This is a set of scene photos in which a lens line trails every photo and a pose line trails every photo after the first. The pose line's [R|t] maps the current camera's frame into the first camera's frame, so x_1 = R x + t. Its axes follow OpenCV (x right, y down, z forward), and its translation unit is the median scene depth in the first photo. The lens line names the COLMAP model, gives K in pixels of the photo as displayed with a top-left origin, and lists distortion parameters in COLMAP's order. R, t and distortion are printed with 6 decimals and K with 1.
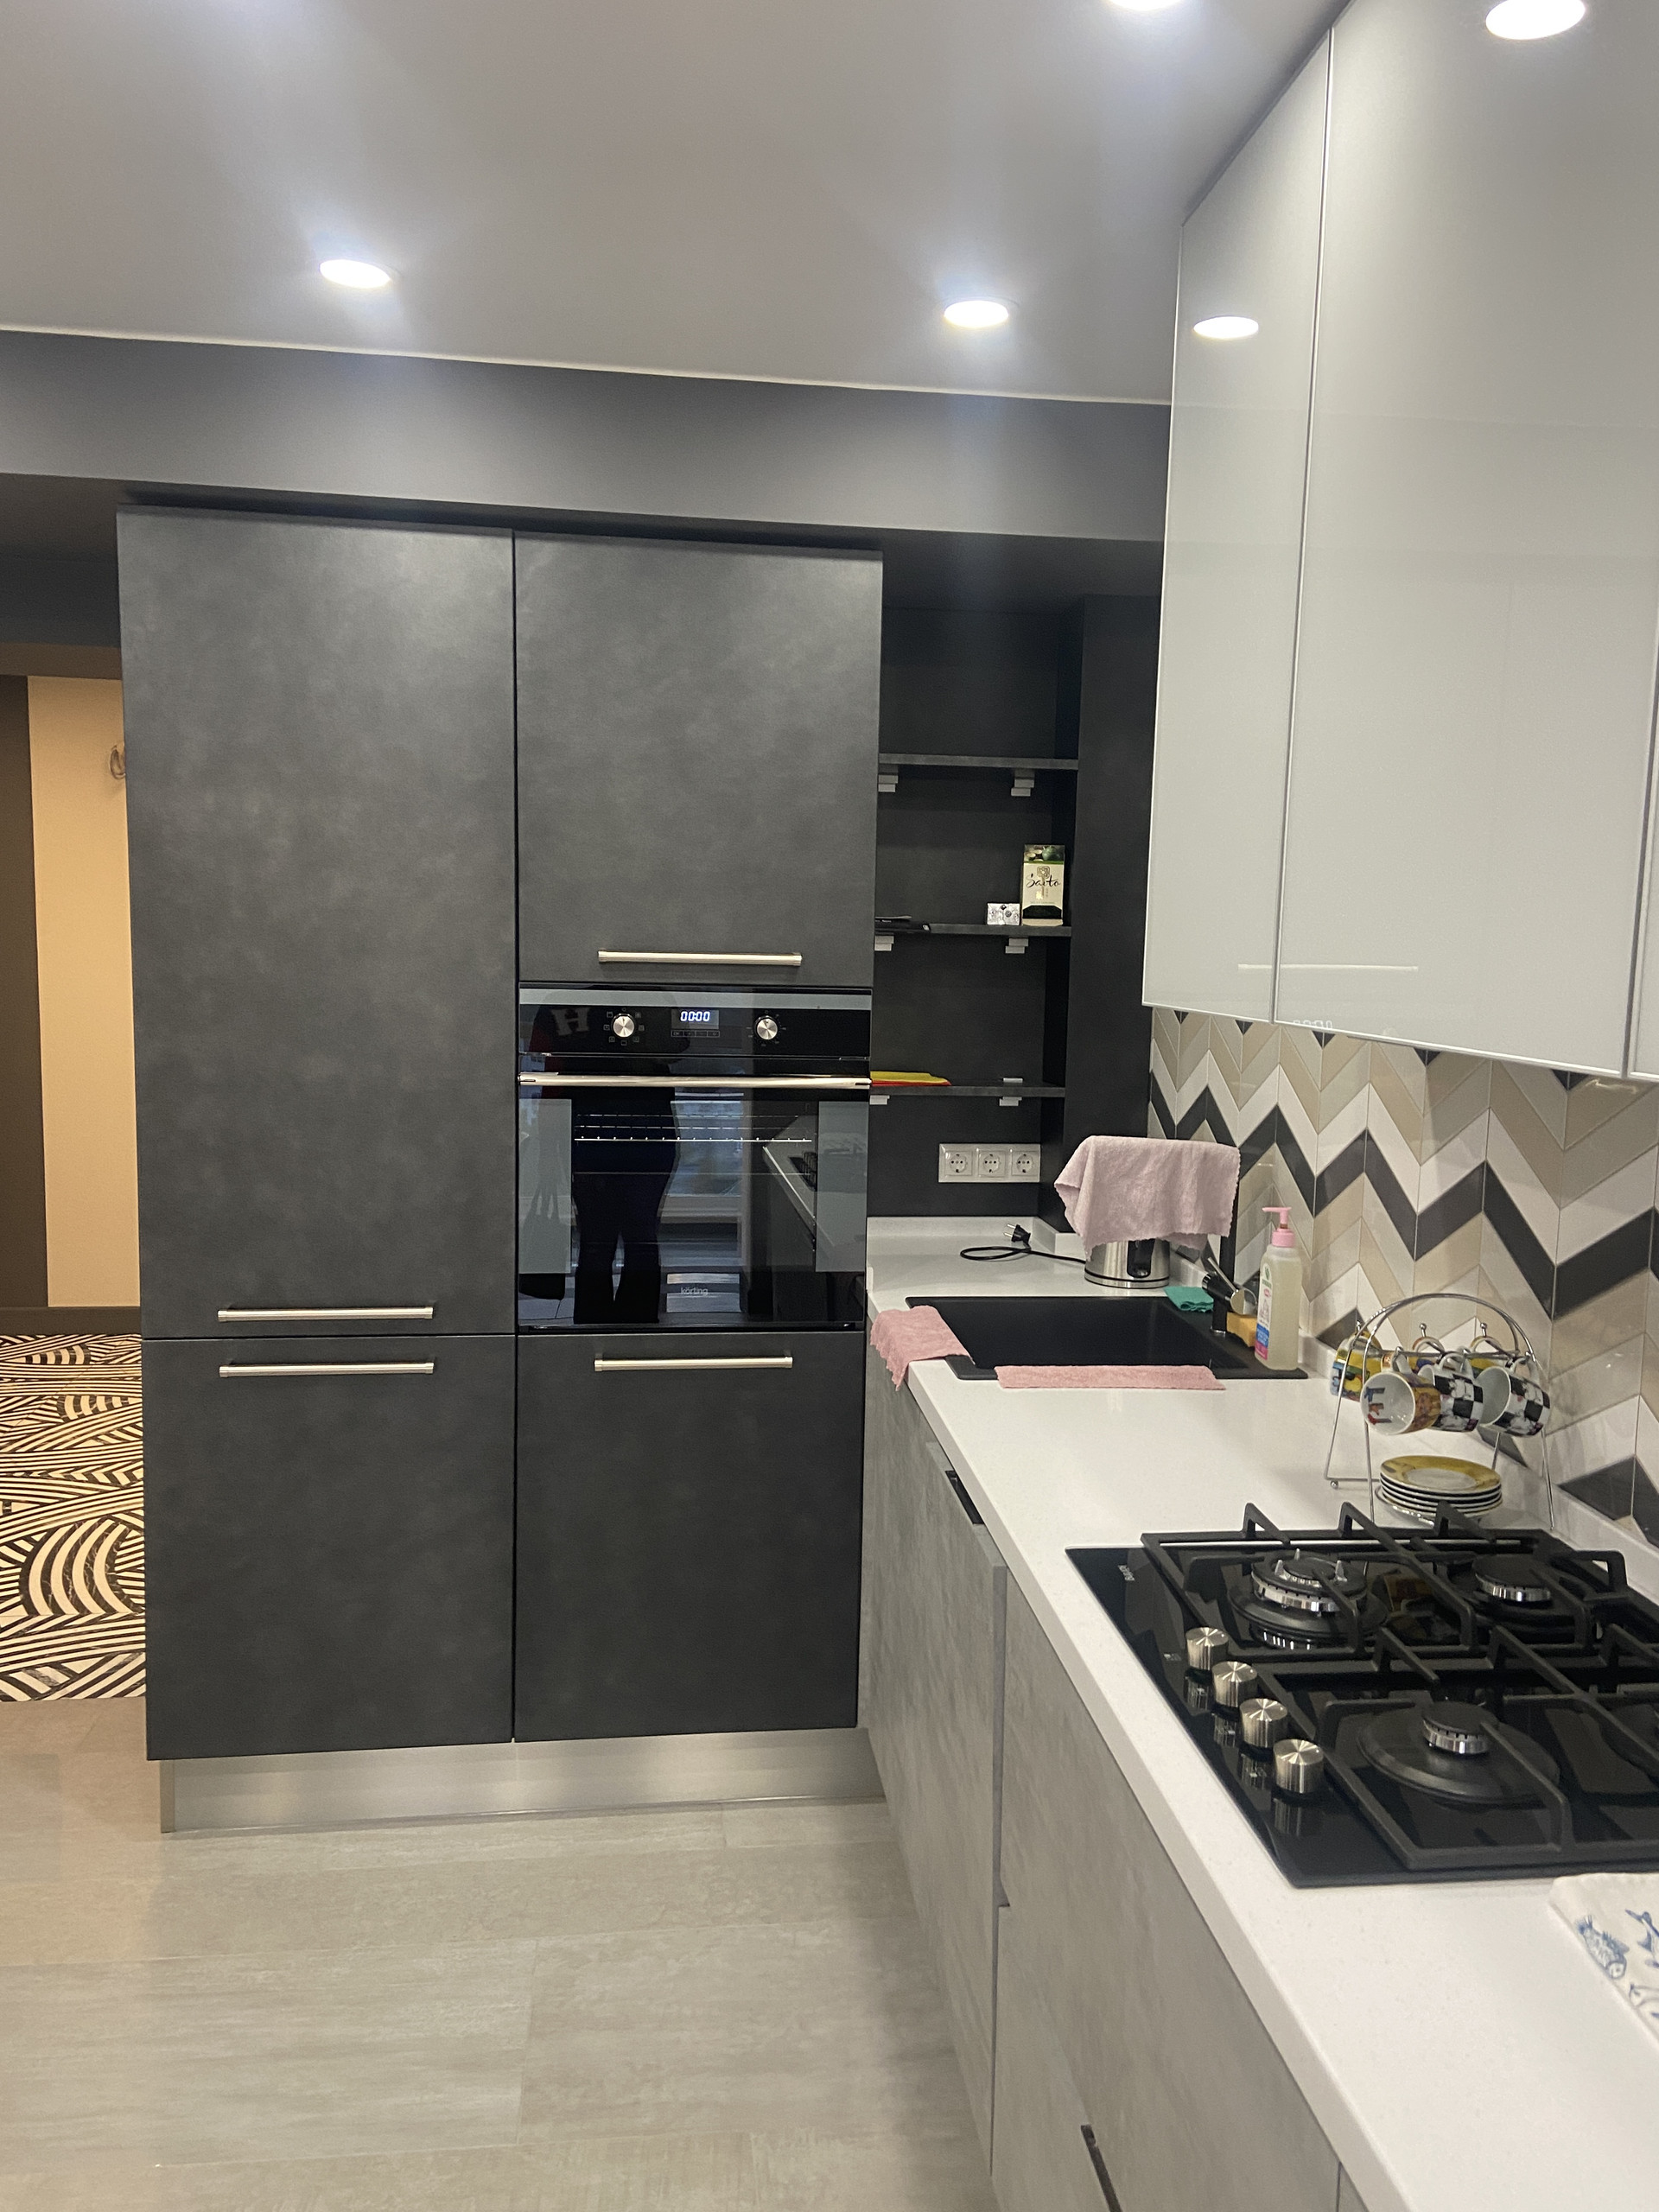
lens RADIAL K [[1702.5, 0, 836.6], [0, 1702.5, 1136.6], [0, 0, 1]] dist [0.142298, -0.252145]
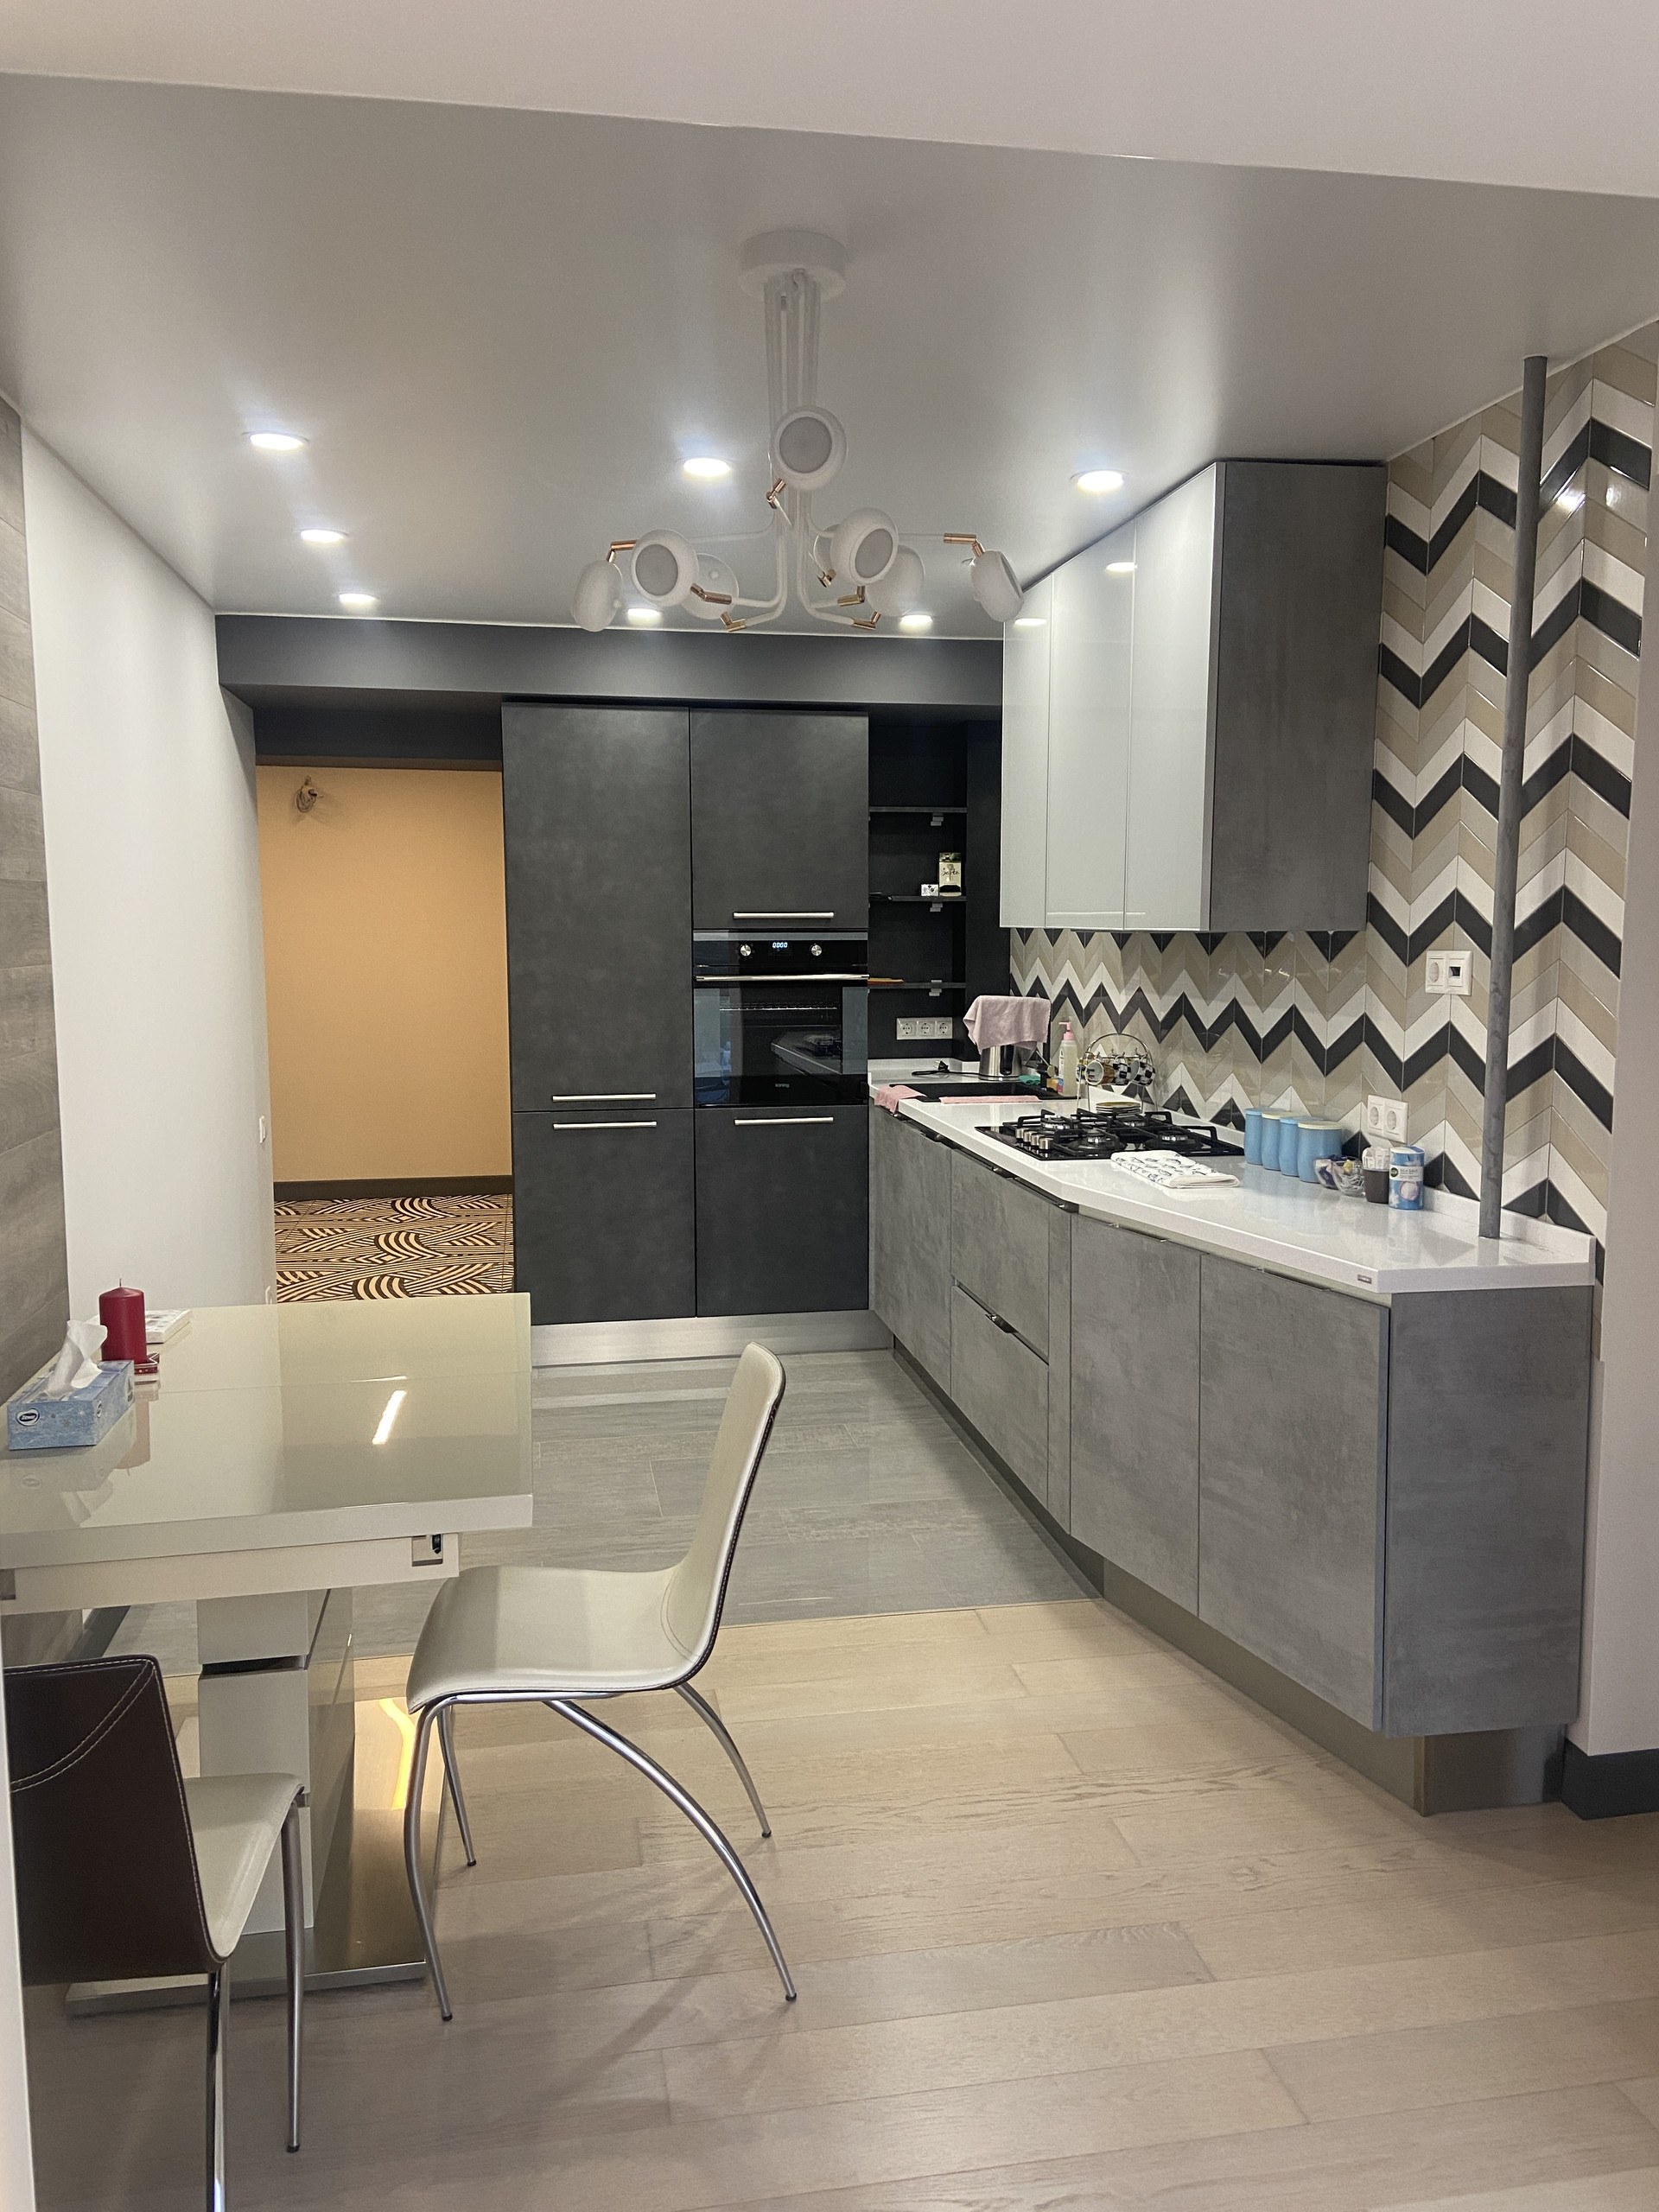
lens RADIAL K [[1650.4, 0, 829.5], [0, 1650.4, 1106.0], [0, 0, 1]] dist [0.101174, -0.094218]
pose [[0.997896, -0.030745, 0.057080, -0.141884], [0.030864, 0.999523, -0.001200, 0.121377], [-0.057015, 0.002960, 0.998369, -0.927391]]
